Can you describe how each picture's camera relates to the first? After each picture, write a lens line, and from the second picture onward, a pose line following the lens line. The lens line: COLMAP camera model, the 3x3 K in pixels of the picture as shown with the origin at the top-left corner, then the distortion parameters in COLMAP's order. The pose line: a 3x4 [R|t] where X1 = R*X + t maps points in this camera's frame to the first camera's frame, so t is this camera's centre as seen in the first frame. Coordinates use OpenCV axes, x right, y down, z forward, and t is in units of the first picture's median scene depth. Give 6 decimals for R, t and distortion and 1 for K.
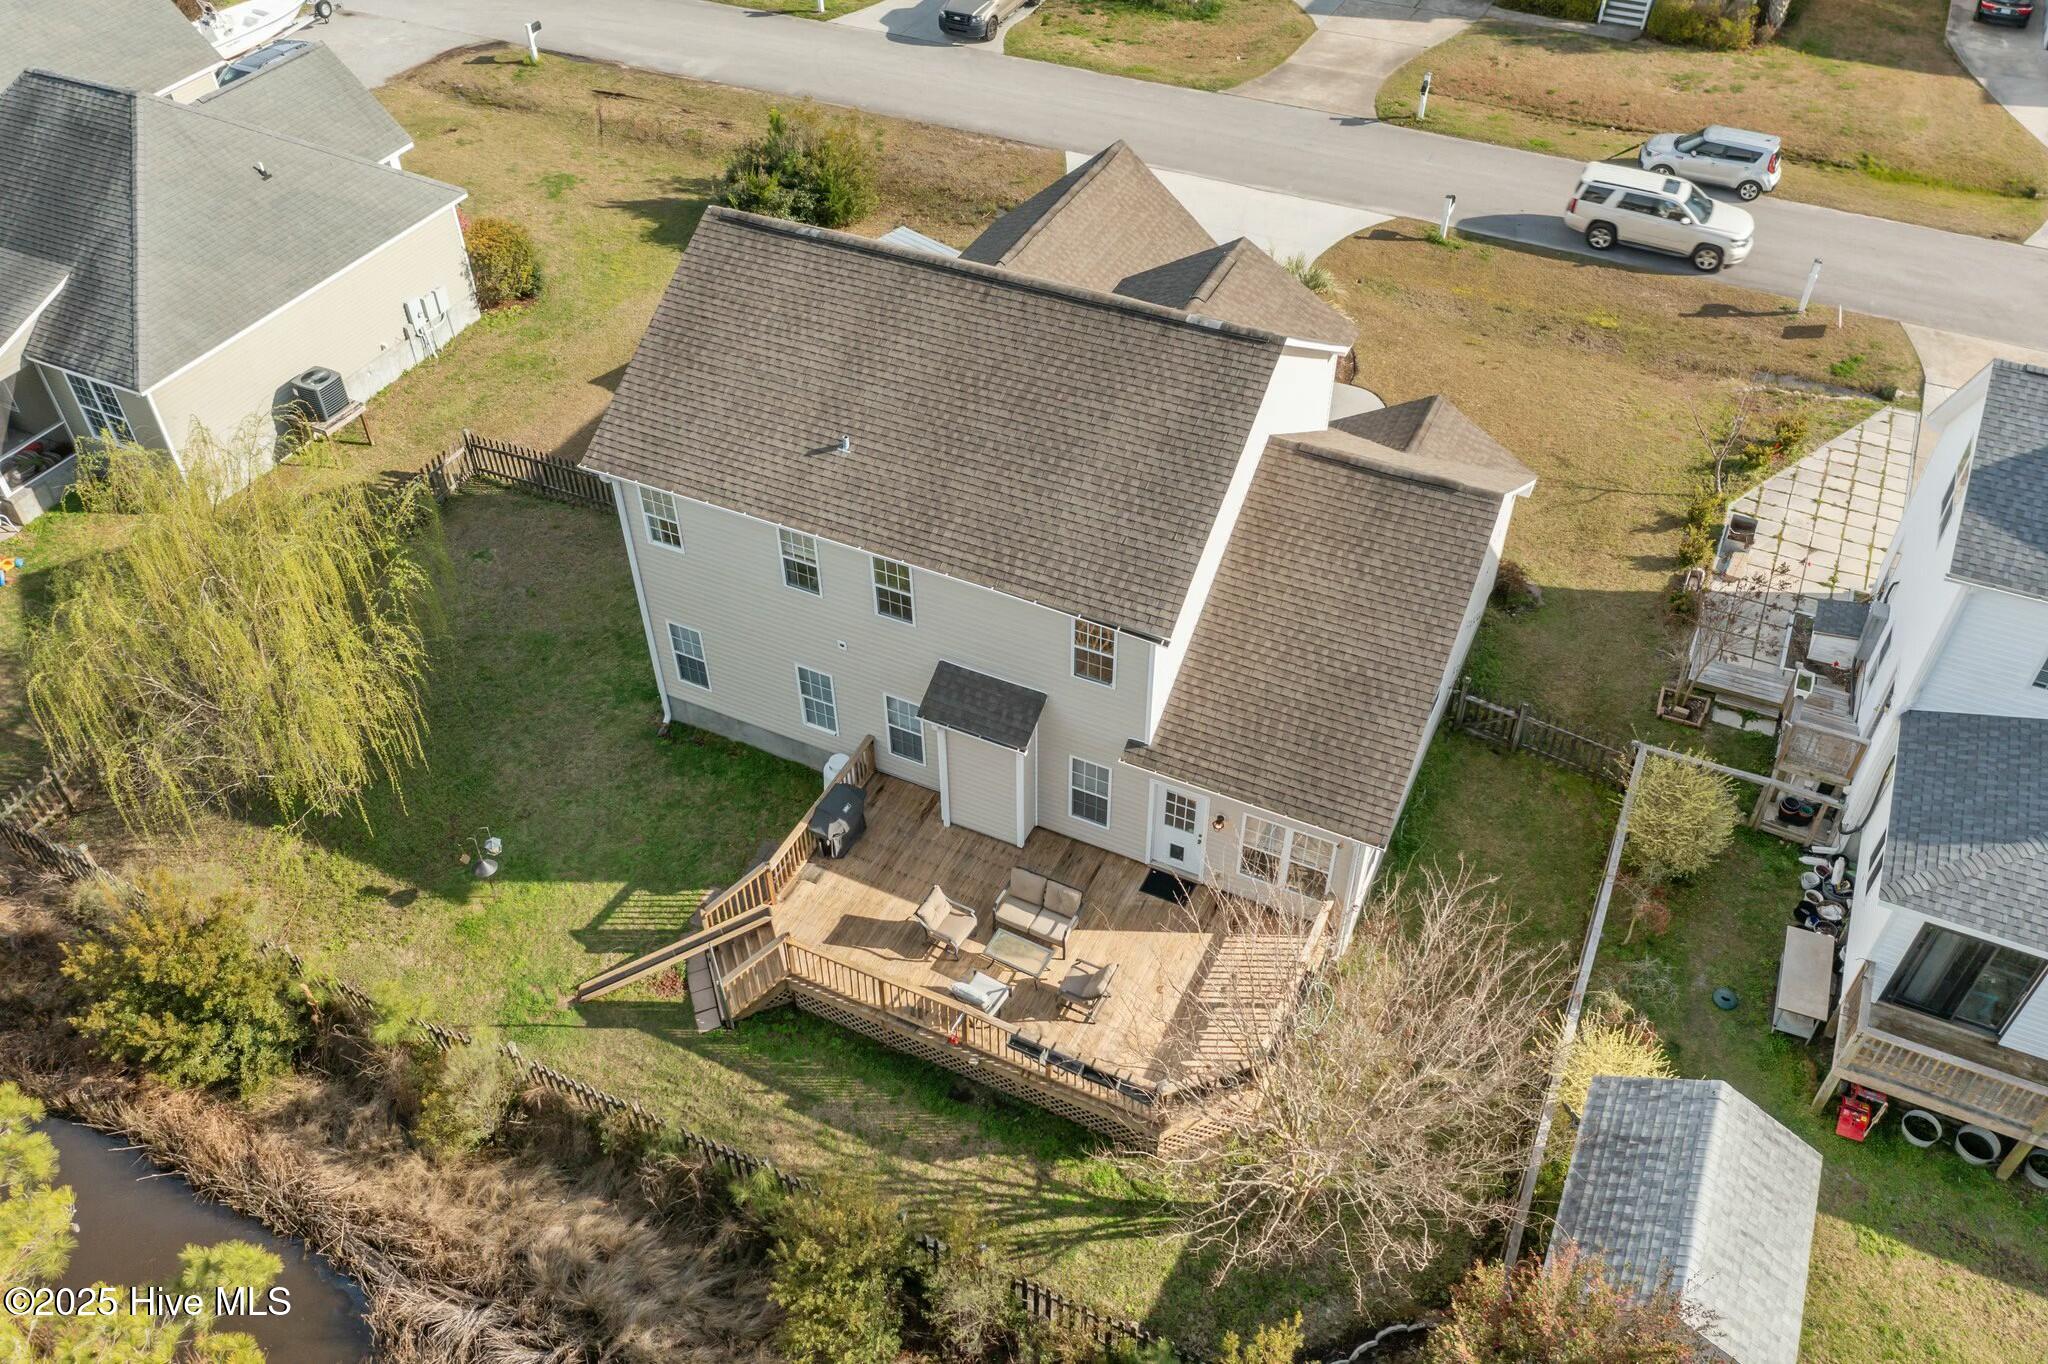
lens RADIAL K [[1606.4, 0, 1012.1], [0, 1606.4, 693.8], [0, 0, 1]] dist [-0.019633, 0.003965]
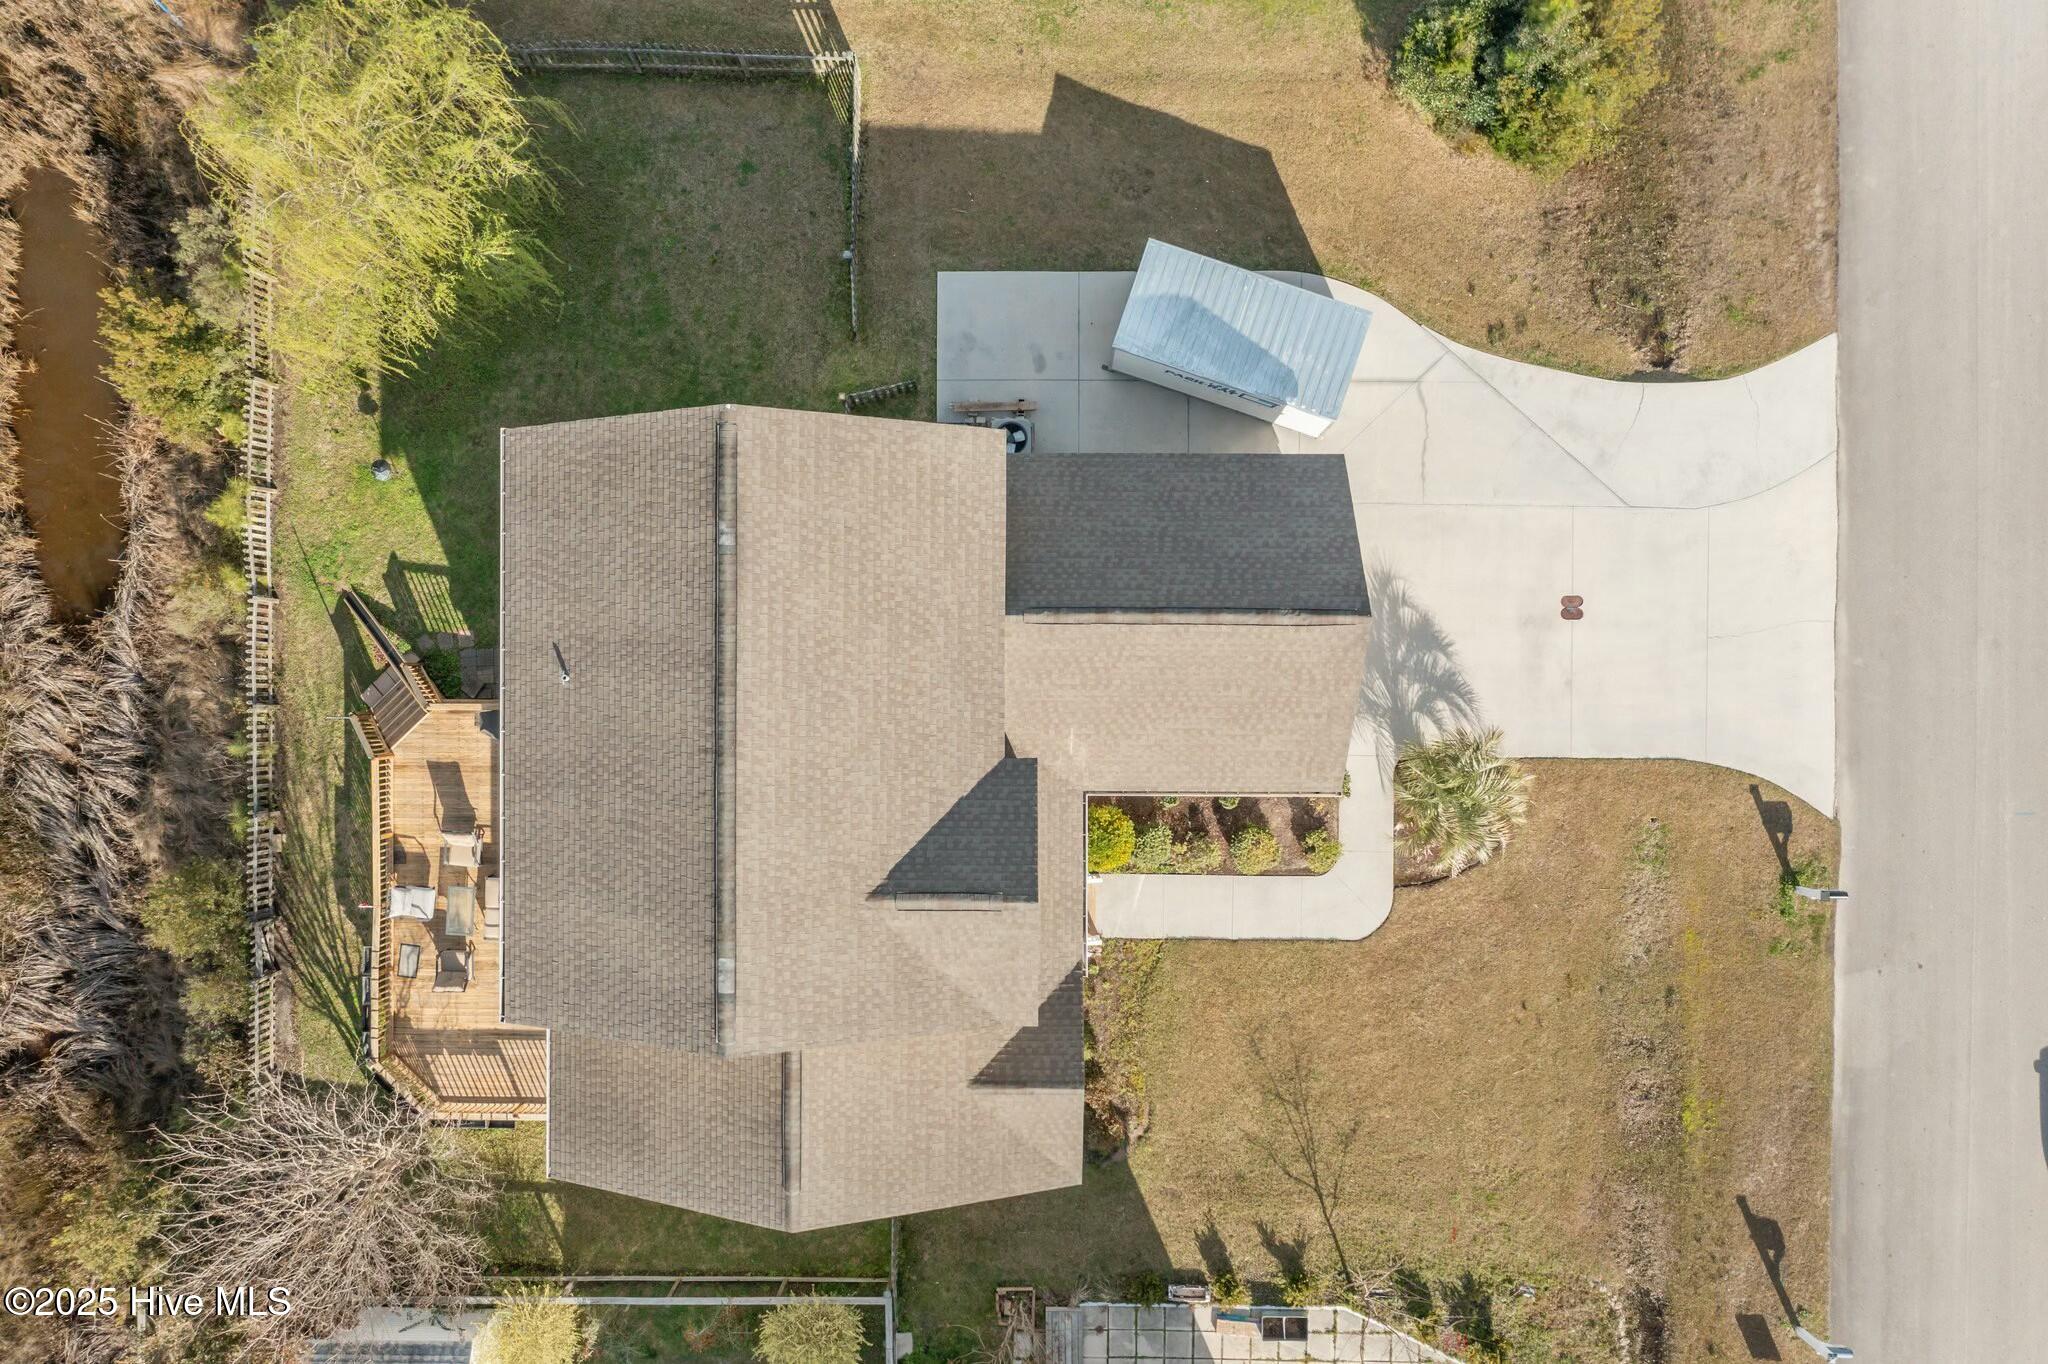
lens RADIAL K [[1606.4, 0, 1012.1], [0, 1606.4, 693.8], [0, 0, 1]] dist [-0.019633, 0.003965]
pose [[0.432374, 0.901599, 0.013099, 0.015838], [-0.610348, 0.281946, 0.740258, -0.844015], [0.663723, -0.328063, 0.672195, 0.351236]]
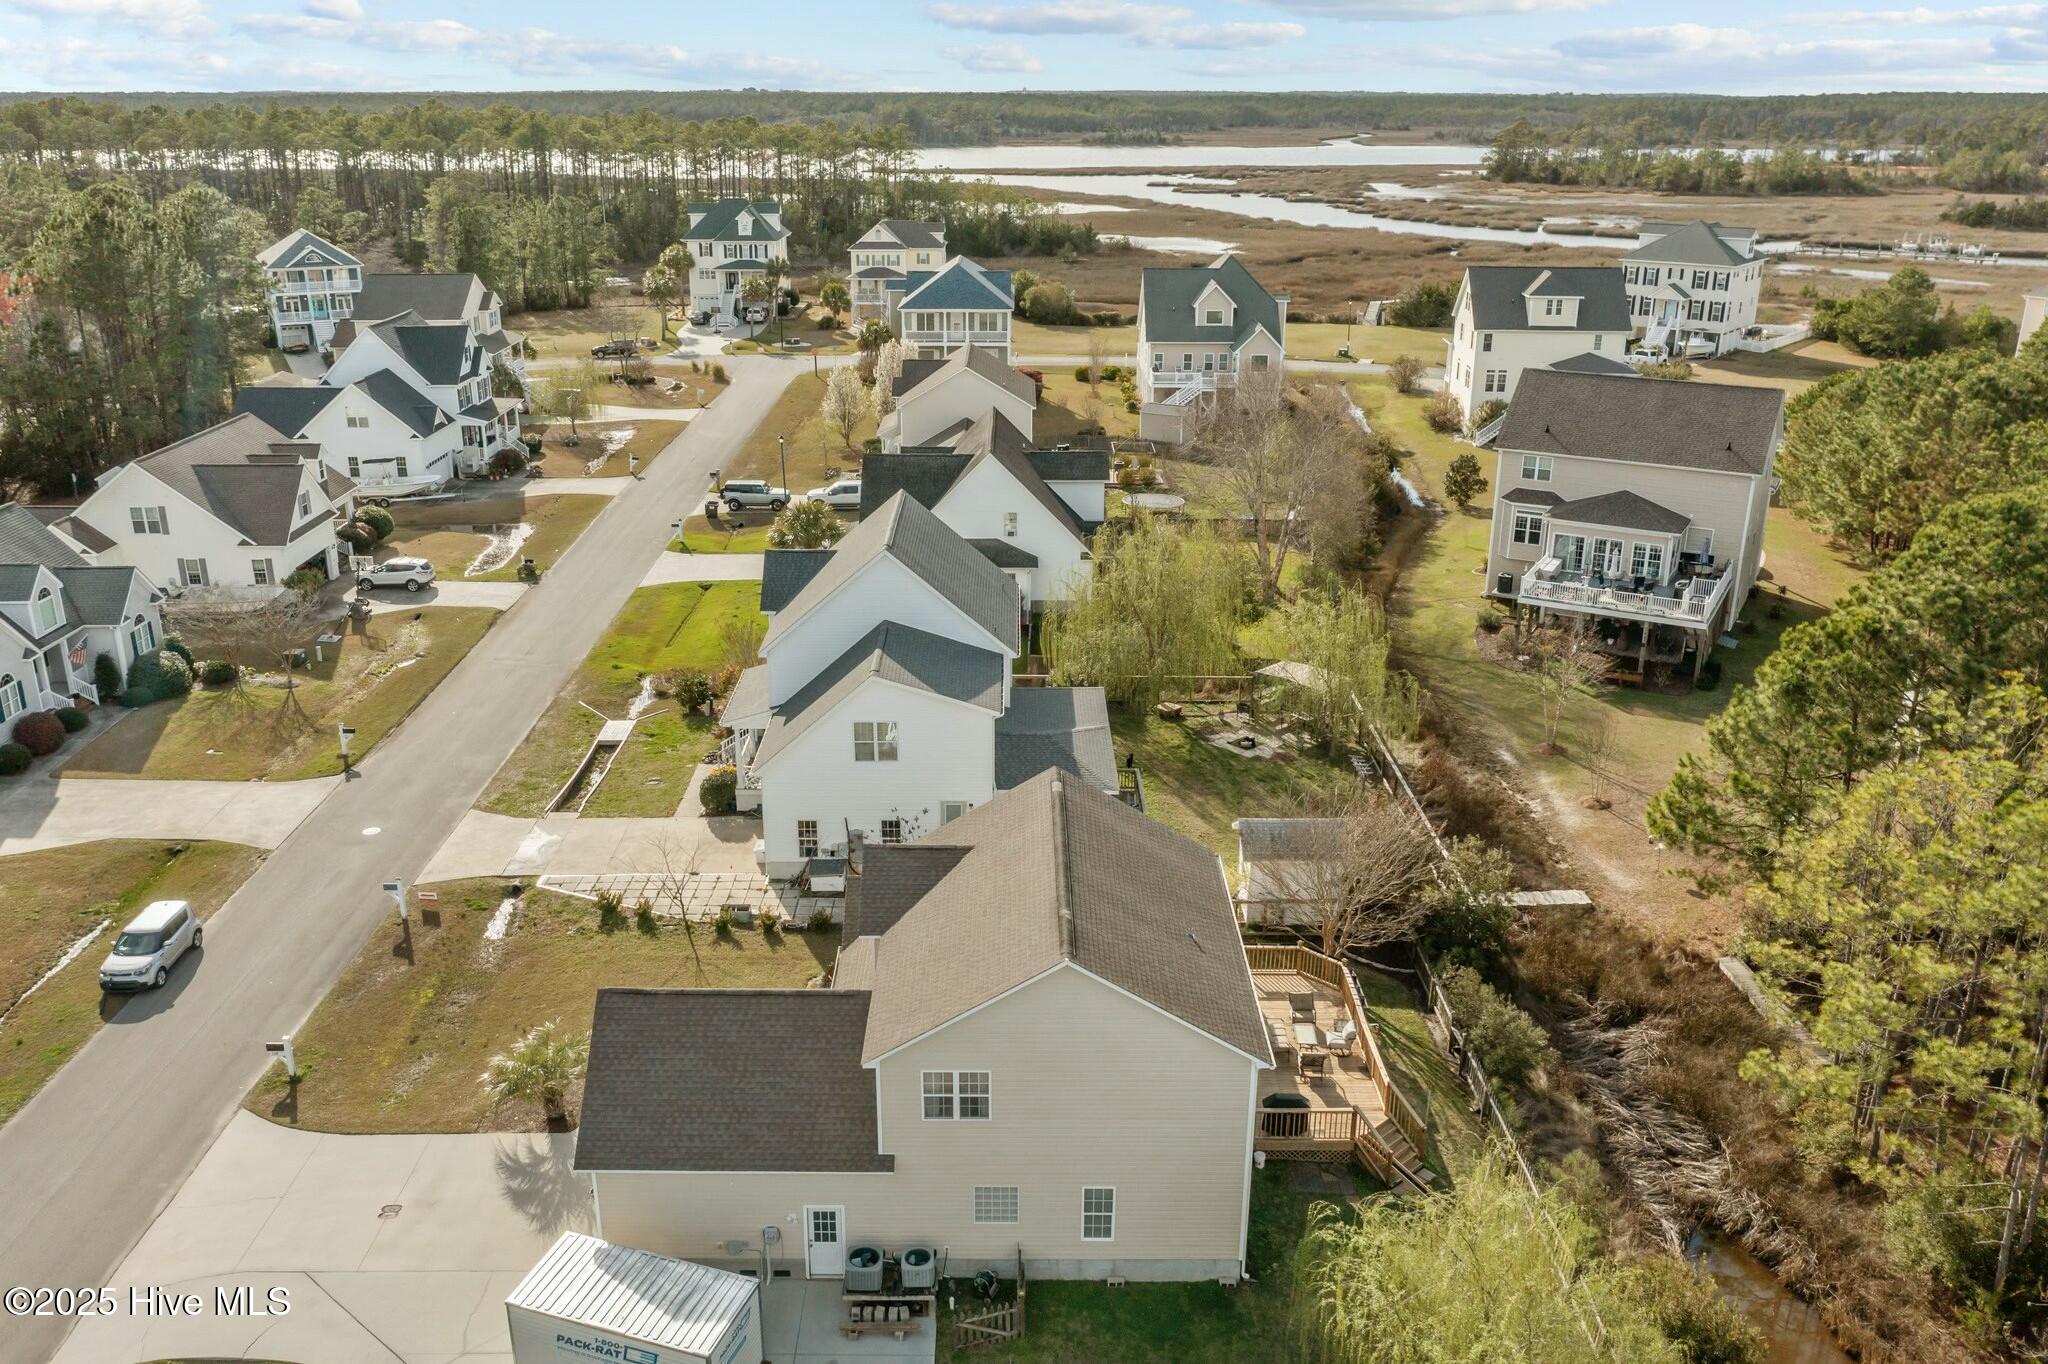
lens RADIAL K [[1627.1, 0, 1014.1], [0, 1627.1, 694.7], [0, 0, 1]] dist [-0.018741, -0.001322]
pose [[-0.436681, -0.300442, 0.847965, -0.930281], [0.617327, 0.585563, 0.525379, -0.882044], [-0.654383, 0.752895, -0.070233, 0.779639]]
